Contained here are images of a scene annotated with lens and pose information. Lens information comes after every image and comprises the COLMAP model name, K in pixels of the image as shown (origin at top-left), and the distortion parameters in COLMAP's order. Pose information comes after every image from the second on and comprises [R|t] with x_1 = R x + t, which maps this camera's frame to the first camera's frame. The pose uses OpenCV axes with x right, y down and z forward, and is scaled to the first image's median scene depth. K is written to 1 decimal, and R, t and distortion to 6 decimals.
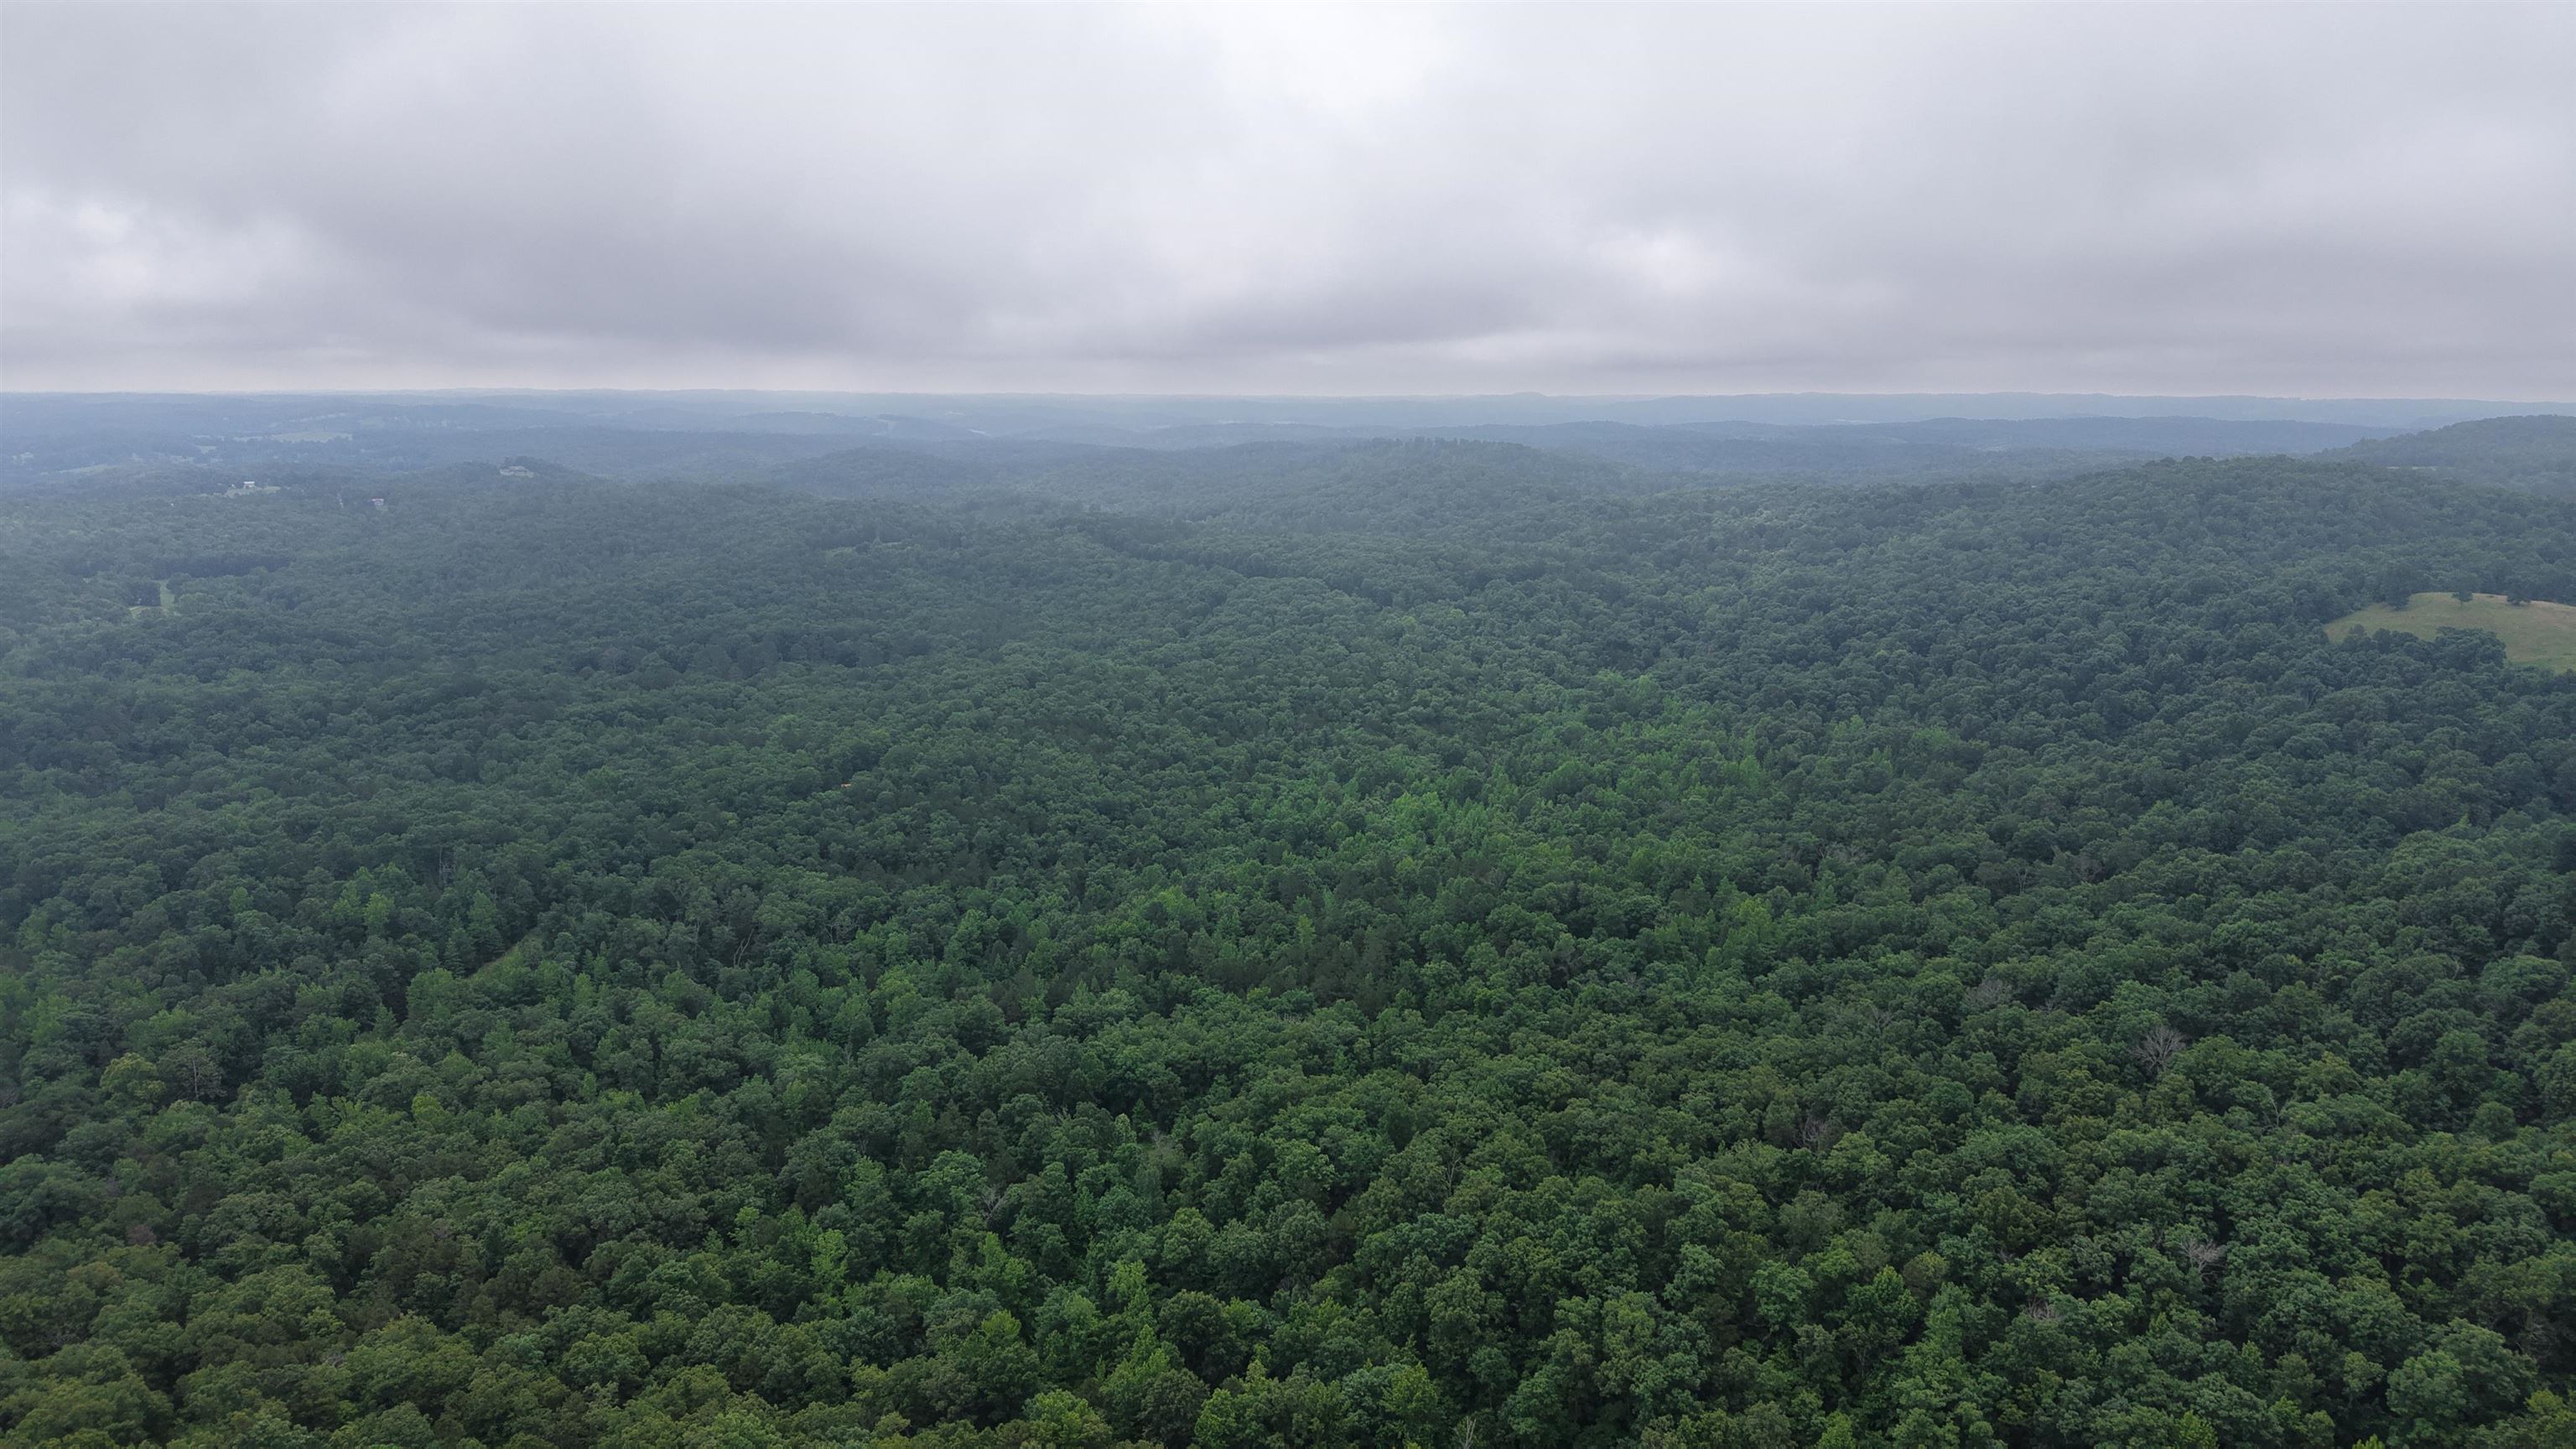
lens RADIAL K [[1719.5, 0, 1284.9], [0, 1719.5, 719.3], [0, 0, 1]] dist [0.028745, -0.041469]
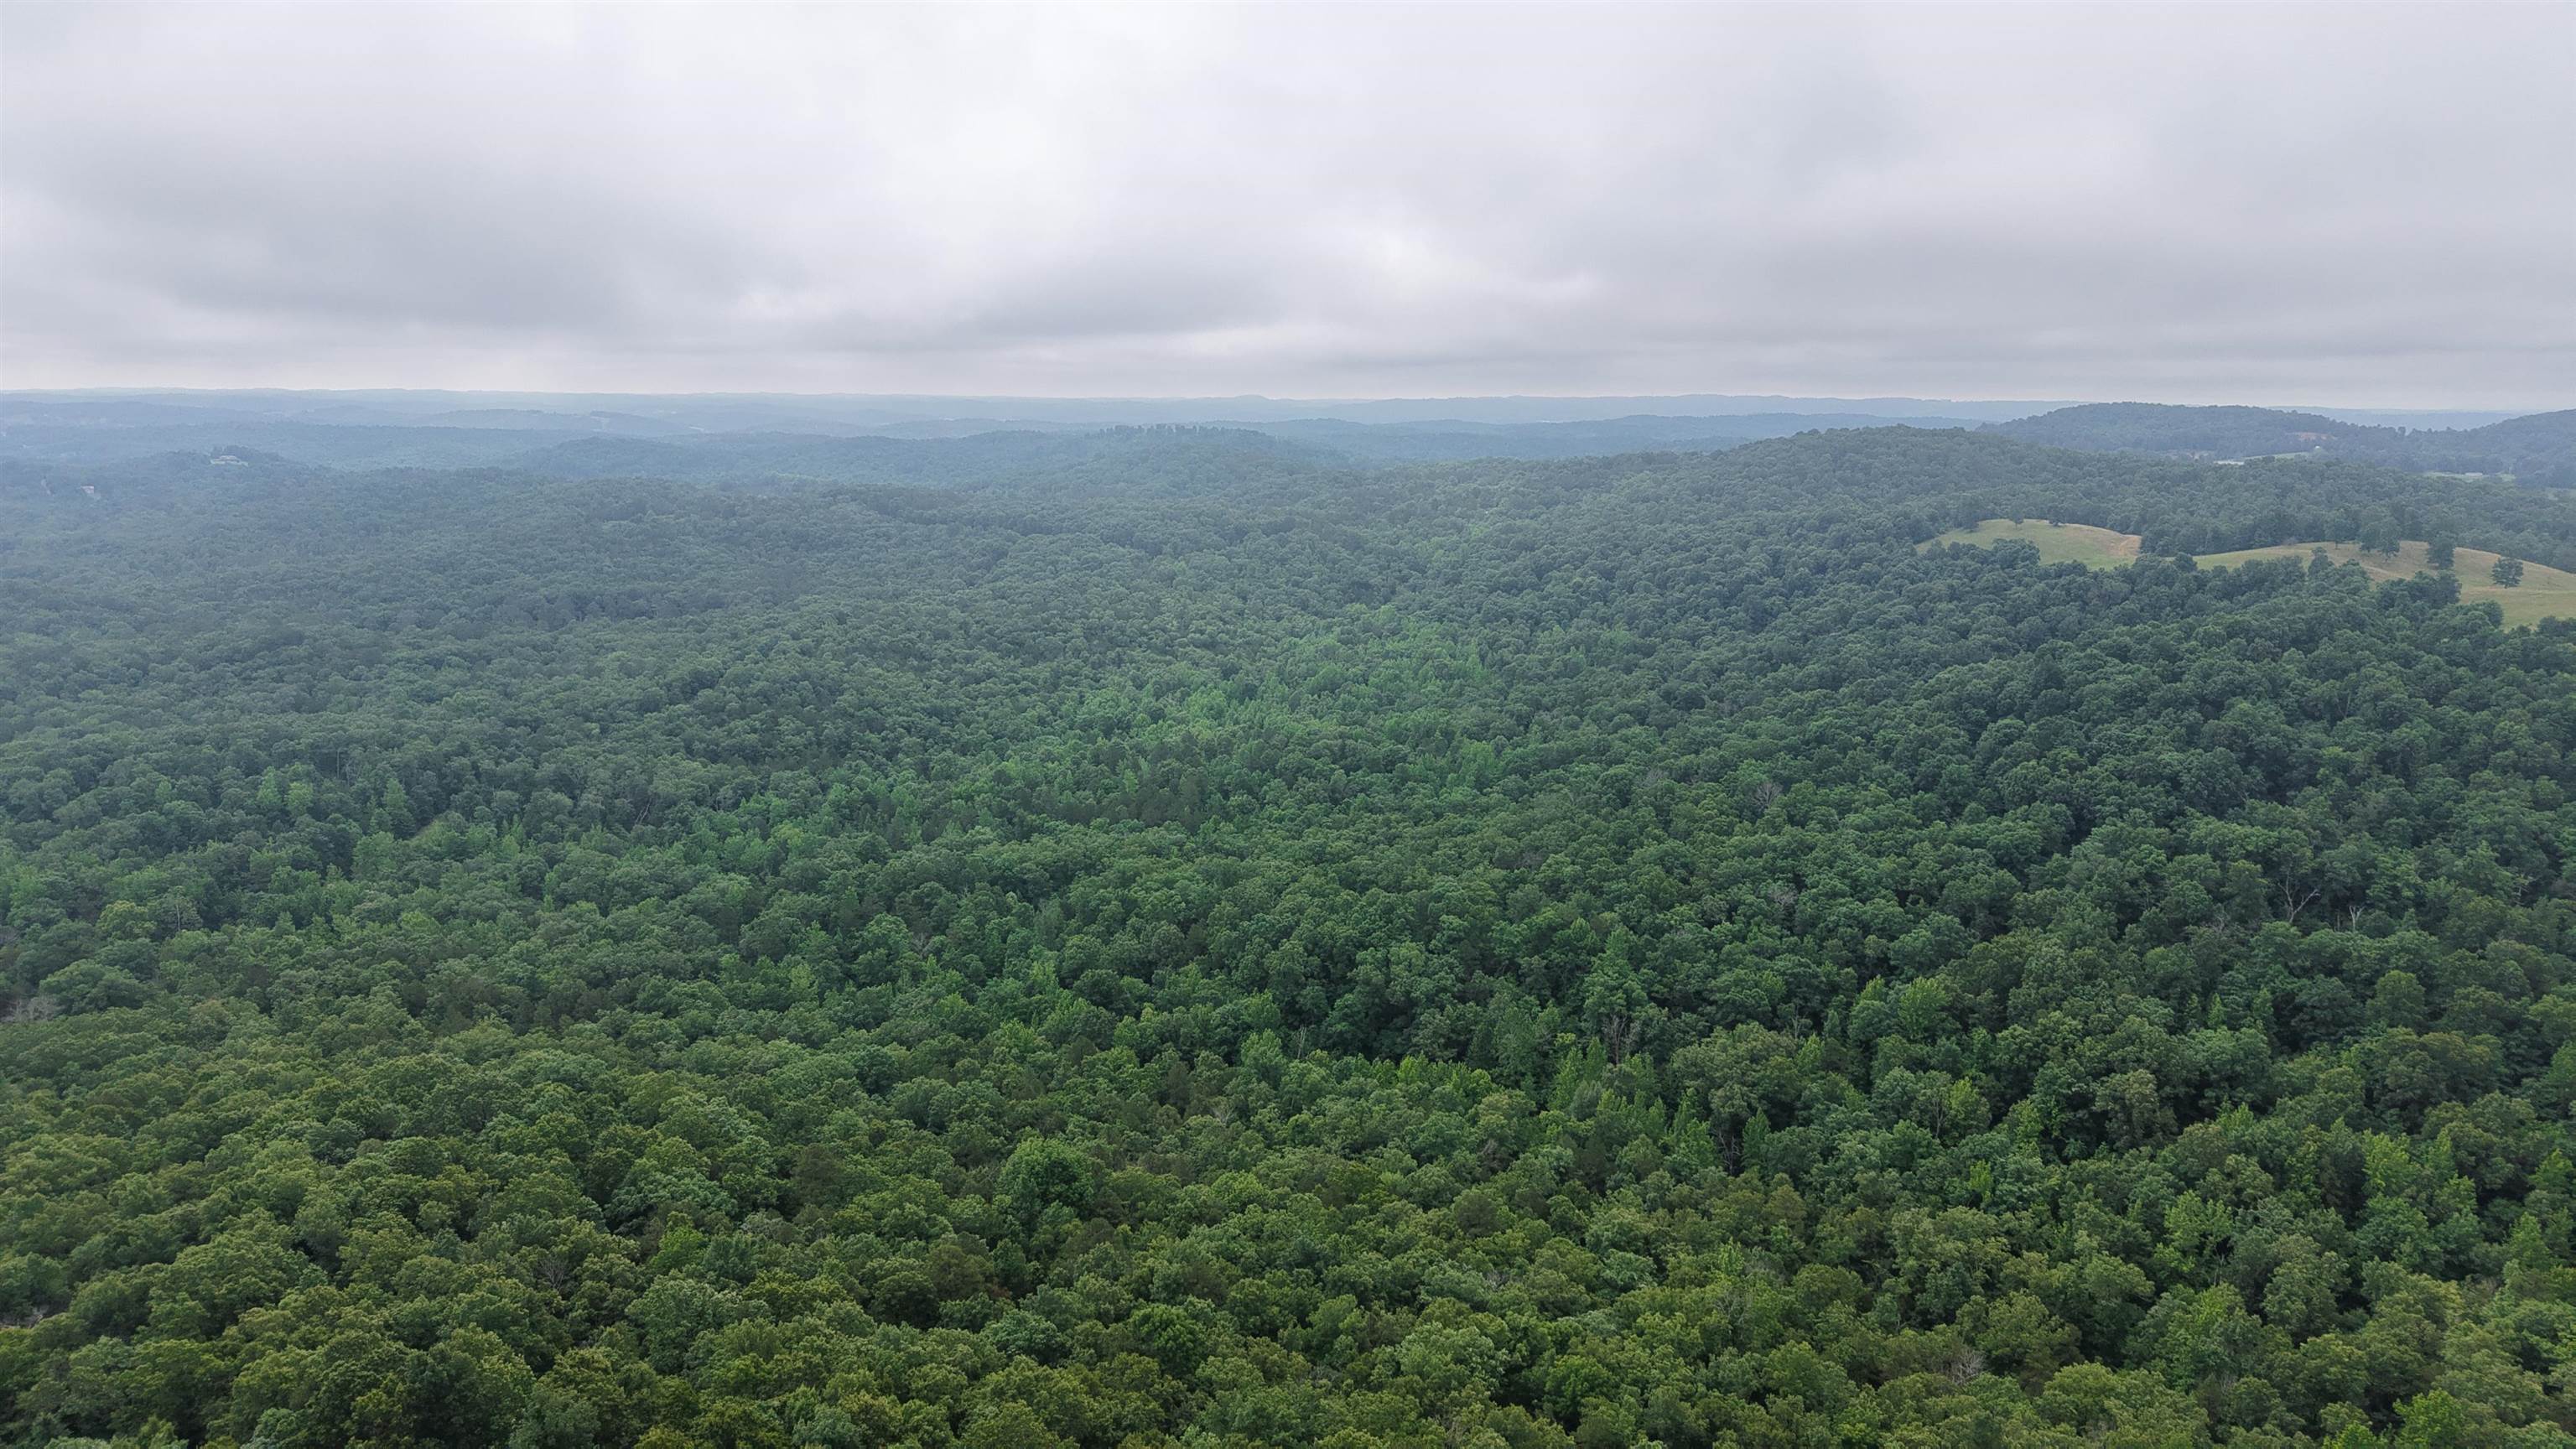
lens RADIAL K [[1719.5, 0, 1286.2], [0, 1719.5, 720.2], [0, 0, 1]] dist [0.028745, -0.041469]
pose [[0.987267, -0.028103, 0.156569, -0.047698], [0.028298, 0.999599, 0.000984, 0.057707], [-0.156534, 0.003459, 0.987667, -0.159929]]
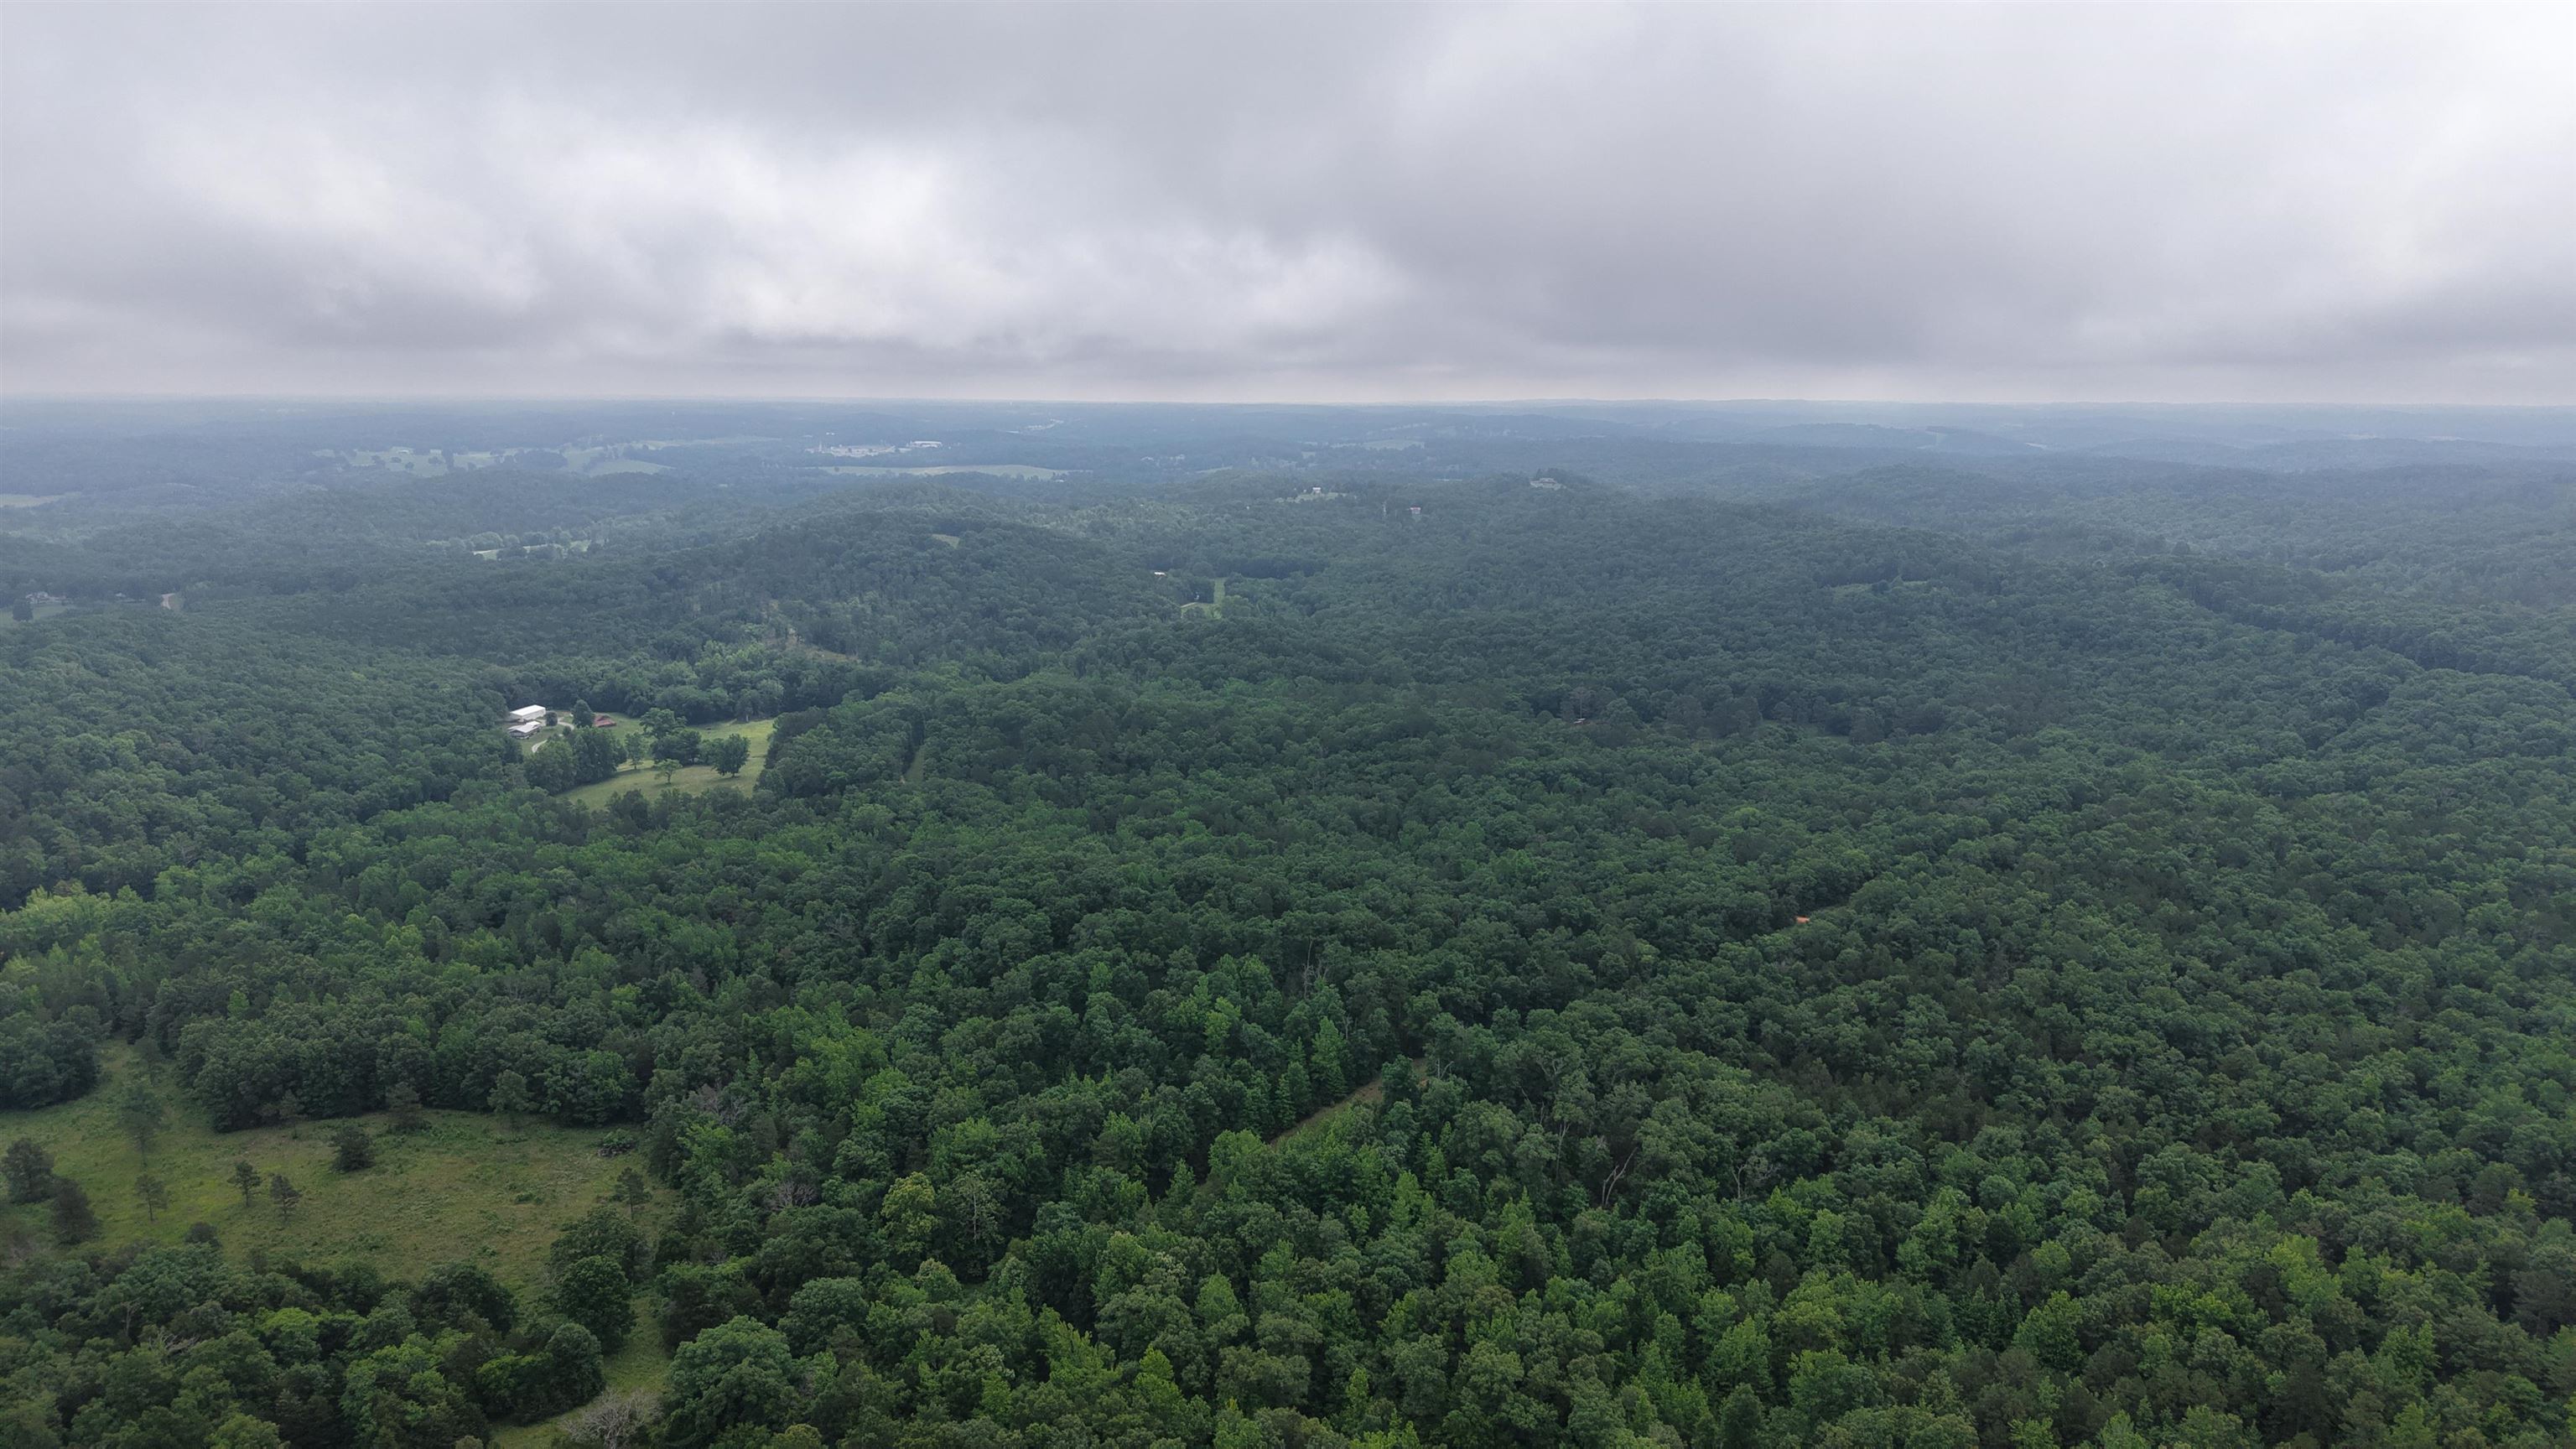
lens RADIAL K [[1719.5, 0, 1281.3], [0, 1719.5, 711.4], [0, 0, 1]] dist [0.028745, -0.041469]
pose [[0.834923, 0.097859, -0.541597, -0.040410], [-0.103201, 0.994447, 0.020588, -0.046410], [0.540604, 0.038704, 0.840386, 0.219799]]
